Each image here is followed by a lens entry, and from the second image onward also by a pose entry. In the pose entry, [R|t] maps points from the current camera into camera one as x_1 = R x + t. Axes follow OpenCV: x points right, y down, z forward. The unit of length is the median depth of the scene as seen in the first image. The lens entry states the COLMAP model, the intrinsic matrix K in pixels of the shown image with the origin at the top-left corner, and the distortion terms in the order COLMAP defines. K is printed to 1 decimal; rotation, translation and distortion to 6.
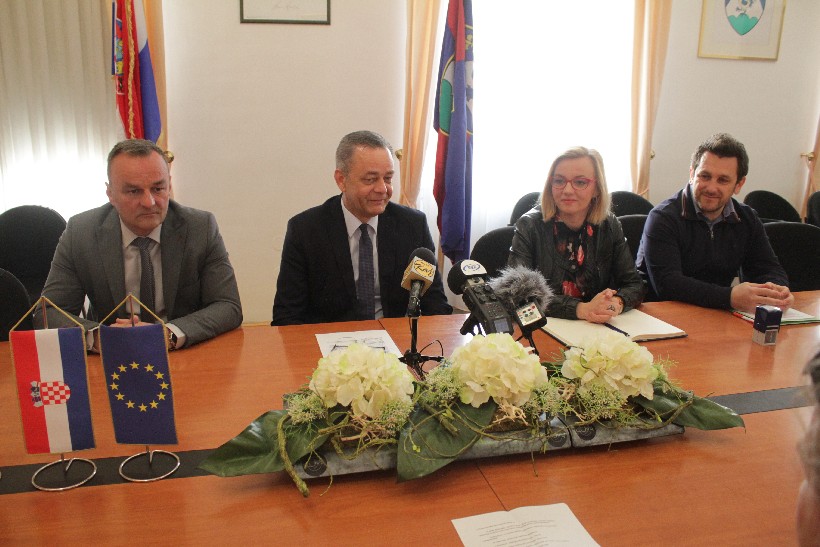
lens RADIAL K [[682.4, 0, 410.0], [0, 682.4, 273.5], [0, 0, 1]] dist [-0.010631, -0.002746]
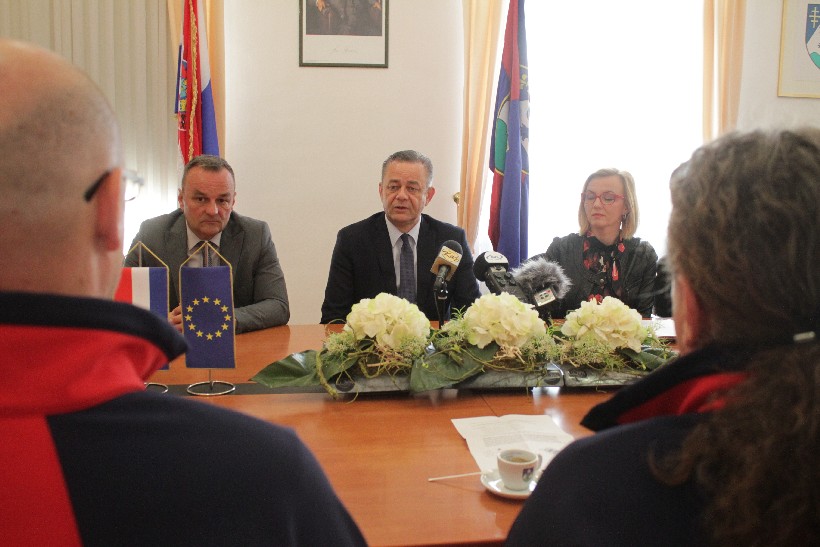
lens RADIAL K [[806.5, 0, 410.0], [0, 806.5, 273.5], [0, 0, 1]] dist [0.006318, 0.138351]
pose [[0.995396, 0.015336, -0.094615, 0.078908], [-0.026700, 0.992410, -0.120038, 0.181348], [0.092056, 0.122011, 0.988250, -0.314885]]
